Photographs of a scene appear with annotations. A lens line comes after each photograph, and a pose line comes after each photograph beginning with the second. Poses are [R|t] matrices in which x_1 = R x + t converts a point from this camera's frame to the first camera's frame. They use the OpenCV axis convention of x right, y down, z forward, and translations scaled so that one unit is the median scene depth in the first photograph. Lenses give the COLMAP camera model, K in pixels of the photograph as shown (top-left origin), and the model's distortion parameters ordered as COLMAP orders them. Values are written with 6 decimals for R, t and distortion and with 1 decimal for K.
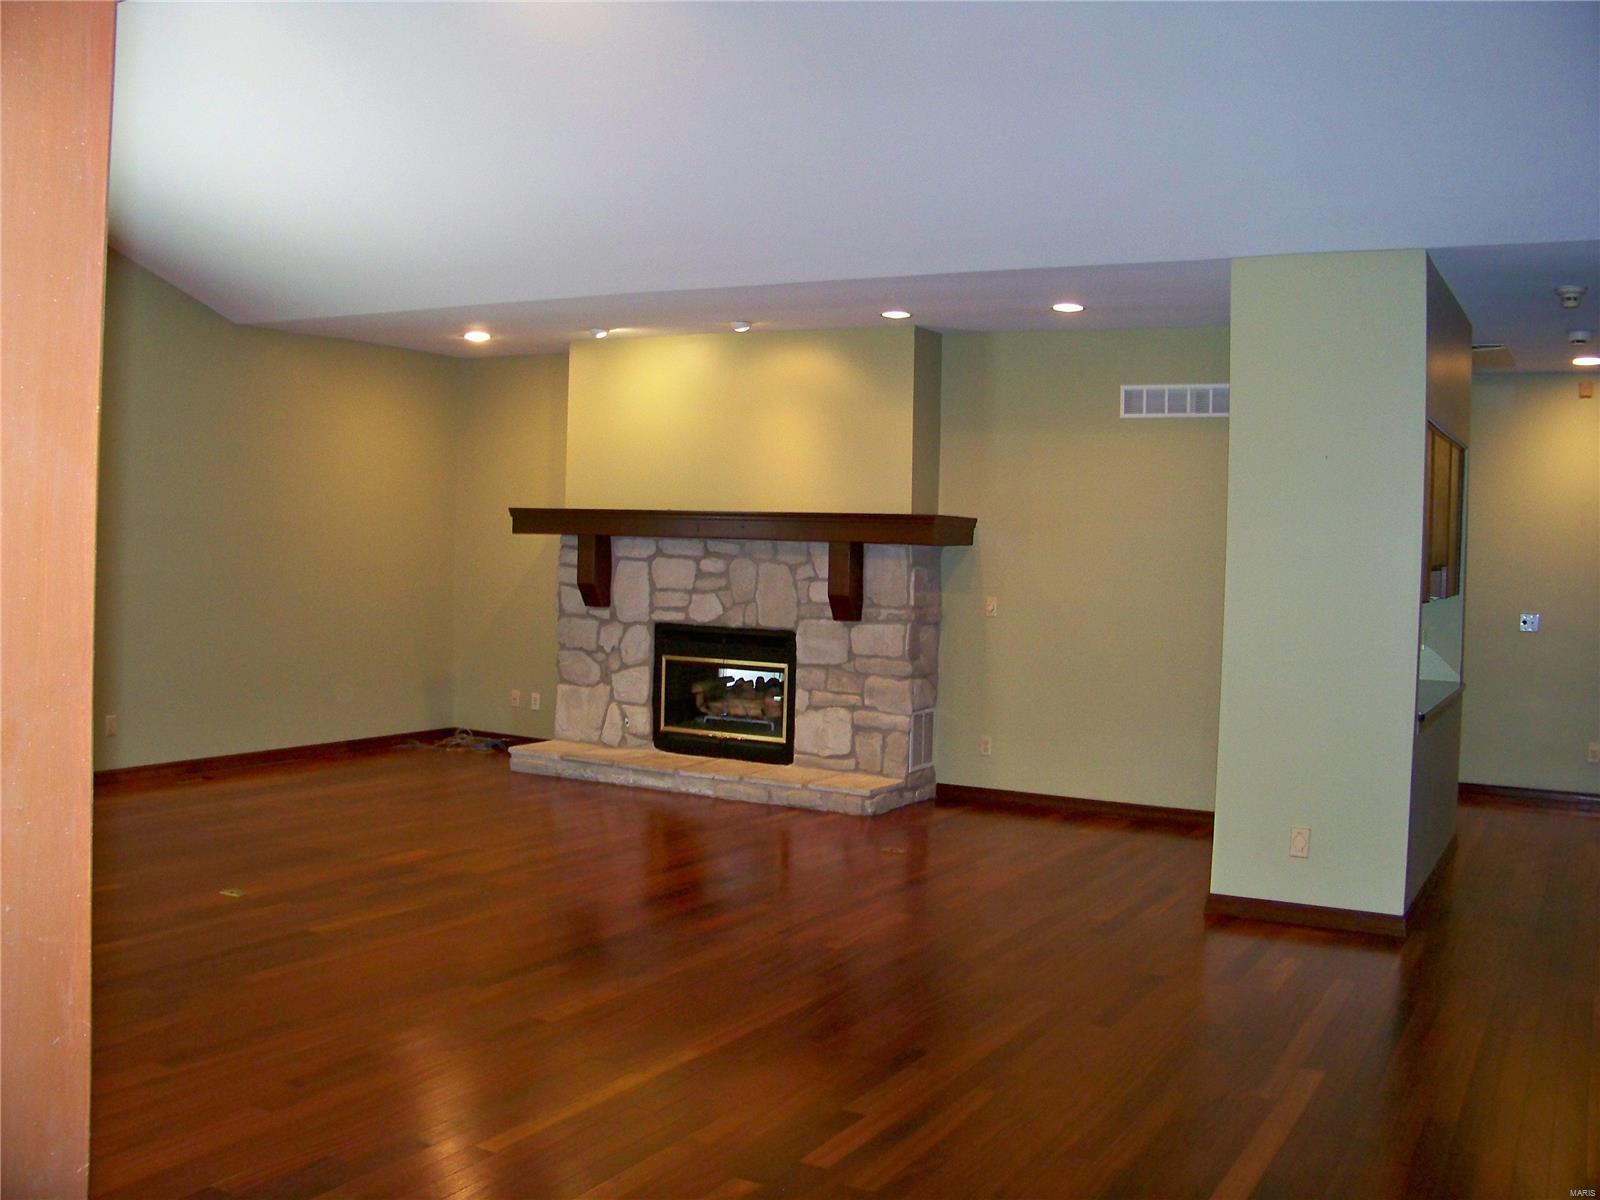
lens RADIAL K [[1541.5, 0, 800.0], [0, 1541.5, 600.0], [0, 0, 1]] dist [-0.274723, 0.368622]
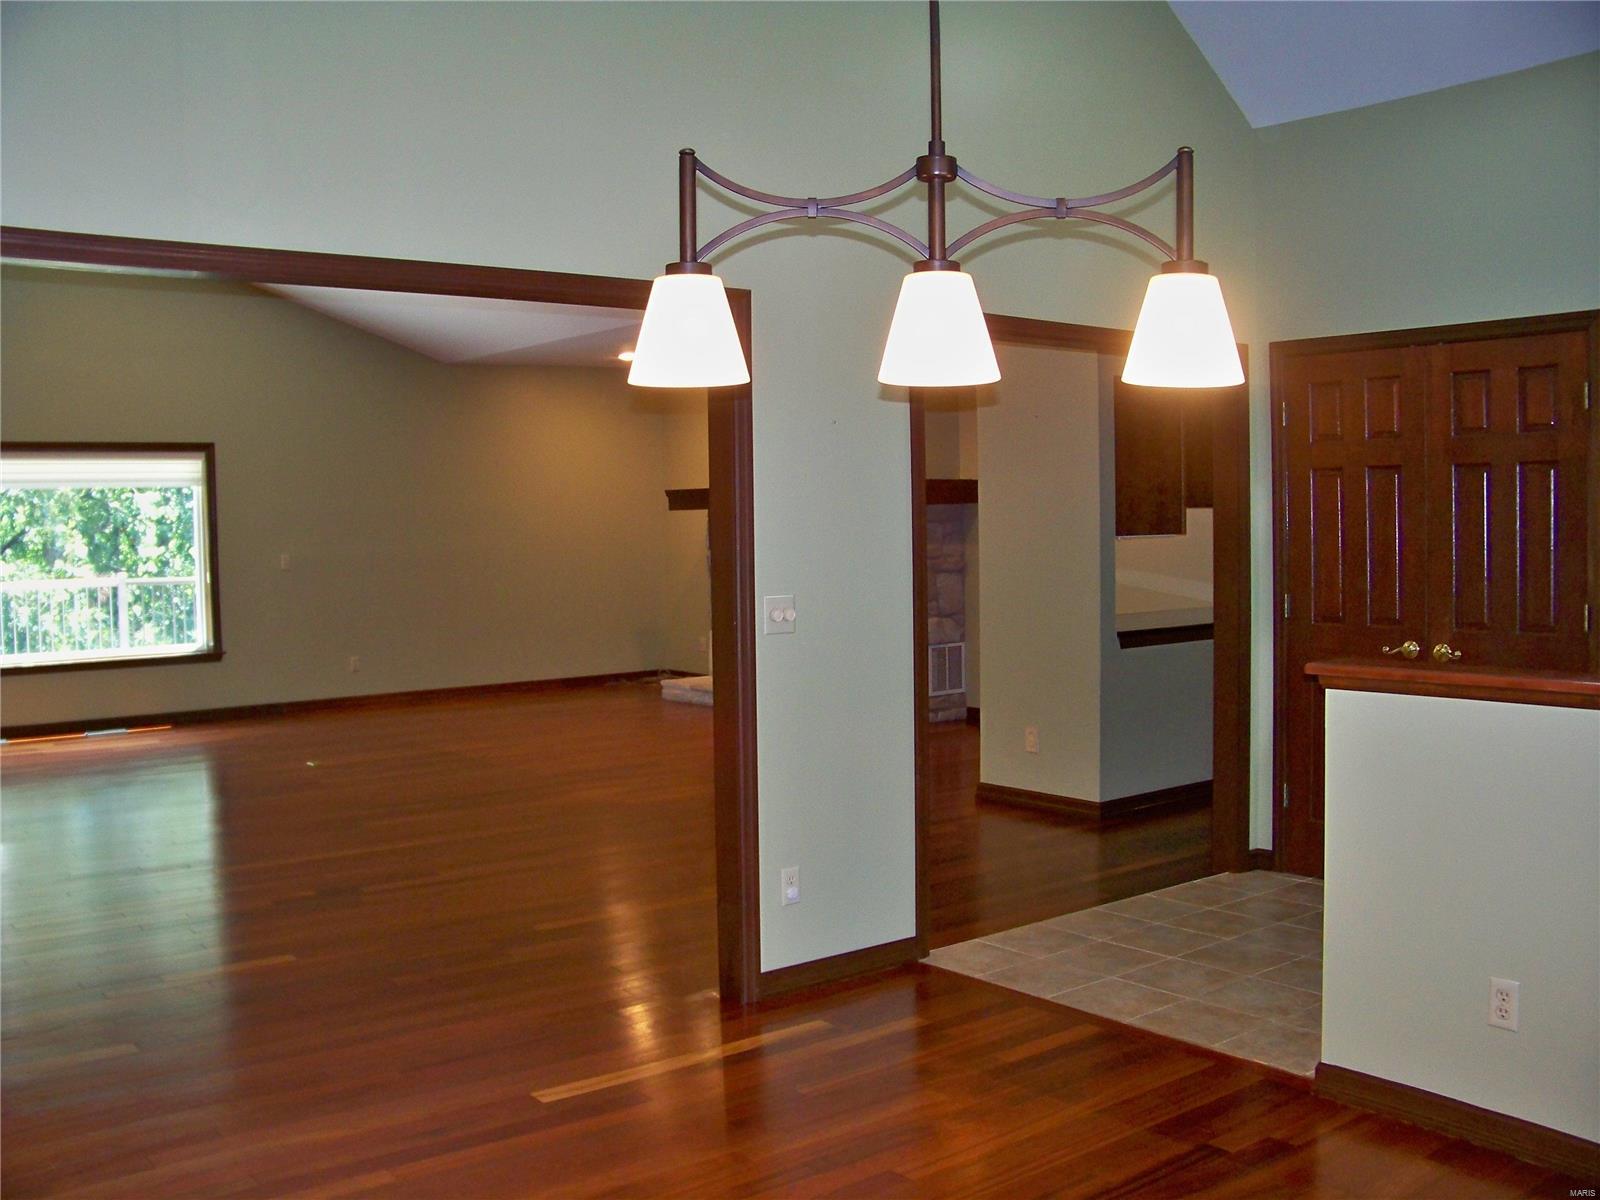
lens RADIAL K [[1541.5, 0, 800.0], [0, 1541.5, 600.0], [0, 0, 1]] dist [-0.274723, 0.368622]
pose [[0.923558, -0.024597, -0.382670, 0.425848], [0.031810, 0.999415, 0.012533, 0.019021], [0.382138, -0.023748, 0.923800, -0.135530]]
